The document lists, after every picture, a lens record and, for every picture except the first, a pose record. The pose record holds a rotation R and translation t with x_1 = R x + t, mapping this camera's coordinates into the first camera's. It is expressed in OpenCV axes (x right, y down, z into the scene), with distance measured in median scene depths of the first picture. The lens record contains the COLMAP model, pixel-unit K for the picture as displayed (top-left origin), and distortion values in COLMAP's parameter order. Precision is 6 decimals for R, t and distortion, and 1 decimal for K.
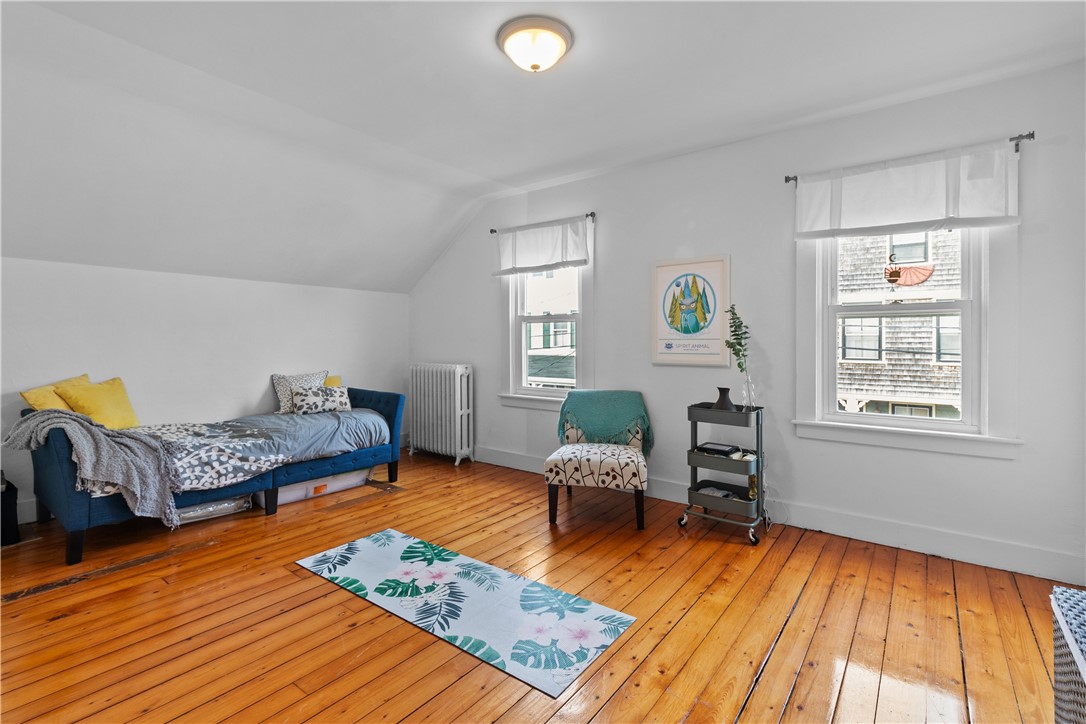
lens RADIAL K [[507.8, 0, 536.1], [0, 507.8, 340.3], [0, 0, 1]] dist [0.001474, 0.000161]
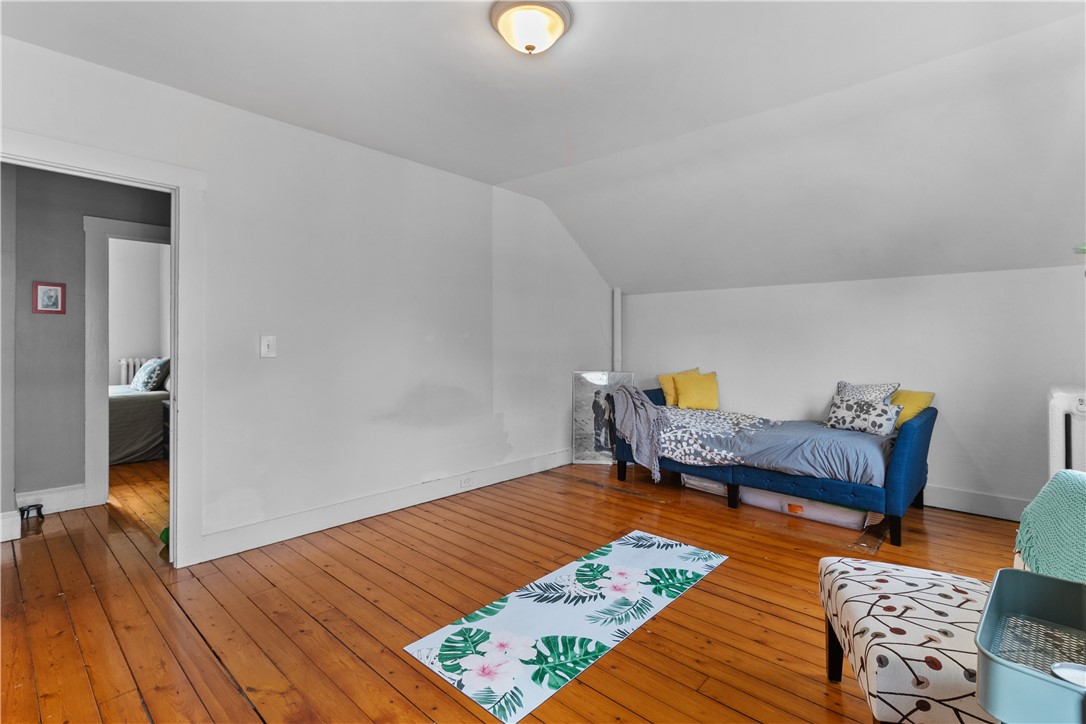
lens RADIAL K [[507.8, 0, 536.1], [0, 507.8, 340.3], [0, 0, 1]] dist [0.001474, 0.000161]
pose [[-0.093695, -0.005000, -0.995588, 0.648606], [-0.006535, 0.999969, -0.004407, 0.000360], [0.995579, 0.006094, -0.093725, 0.778251]]
